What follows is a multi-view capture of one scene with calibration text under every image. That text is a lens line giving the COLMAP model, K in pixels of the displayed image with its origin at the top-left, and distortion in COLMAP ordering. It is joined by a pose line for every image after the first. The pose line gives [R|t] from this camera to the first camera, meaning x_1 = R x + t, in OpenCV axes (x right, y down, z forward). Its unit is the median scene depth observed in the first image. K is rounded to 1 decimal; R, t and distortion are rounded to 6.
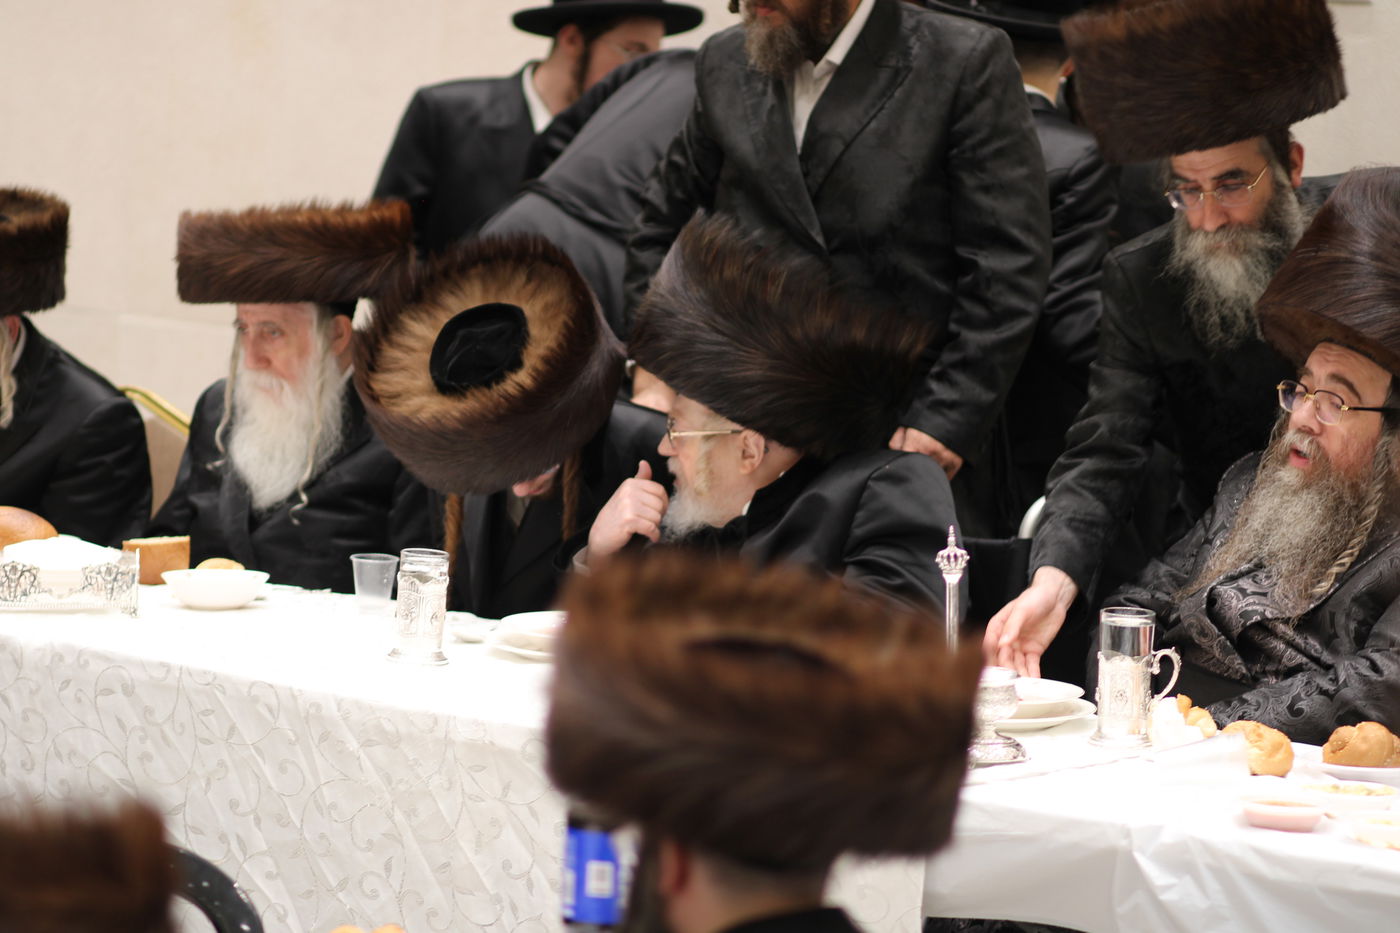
lens RADIAL K [[5867.4, 0, 692.7], [0, 5867.4, 465.0], [0, 0, 1]] dist [0.028890, 0.000000]
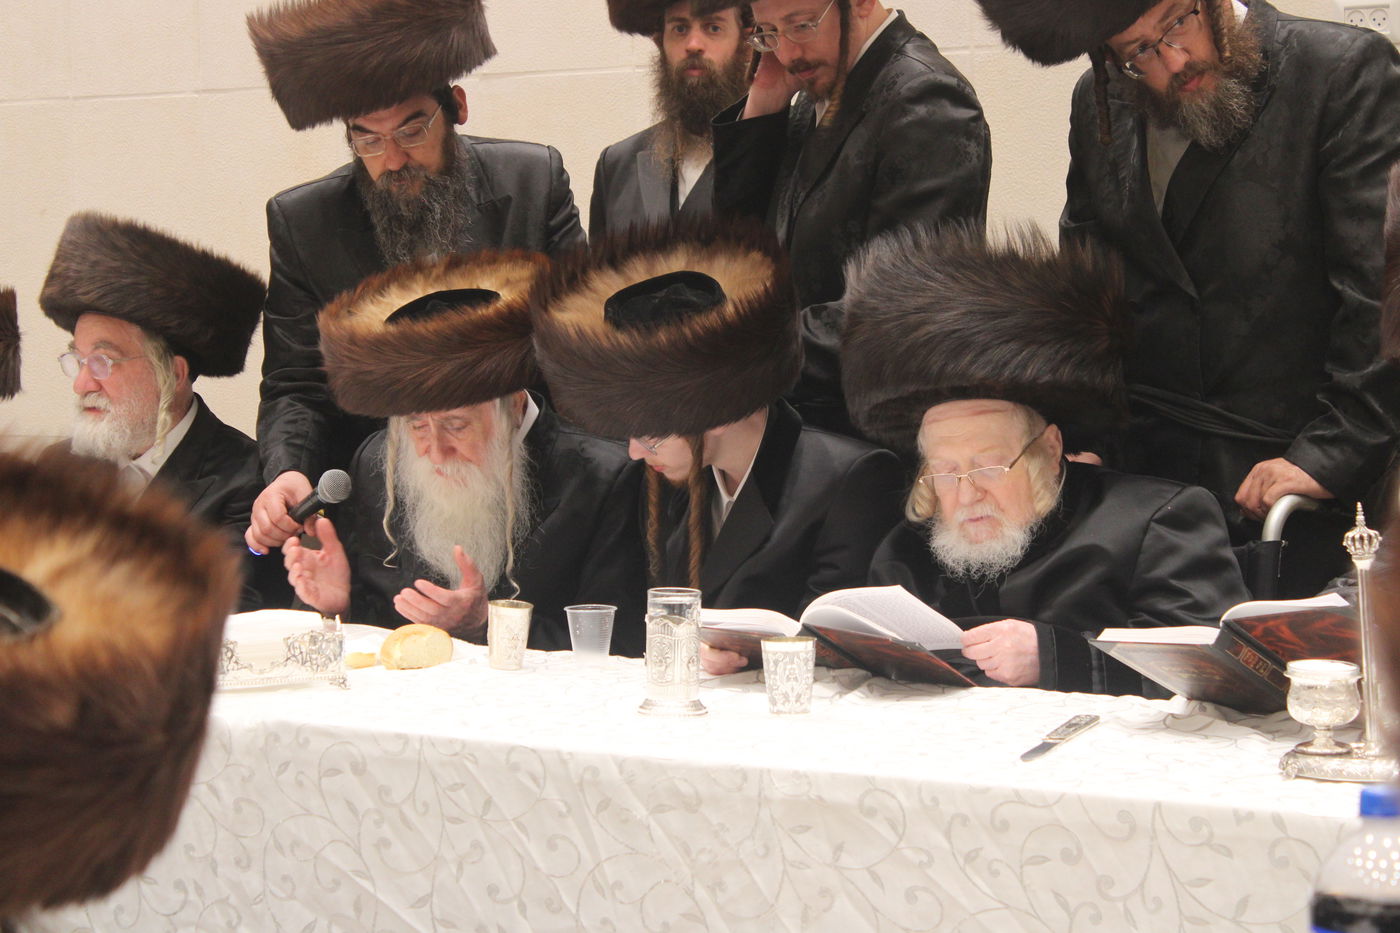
lens RADIAL K [[3609.3, 0, 730.9], [0, 3609.3, 387.0], [0, 0, 1]] dist [0.189484, 0.000000]
pose [[0.995948, -0.060972, 0.066109, -0.074509], [0.065164, 0.995870, -0.063225, 0.019770], [-0.061981, 0.067277, 0.995807, 0.459512]]
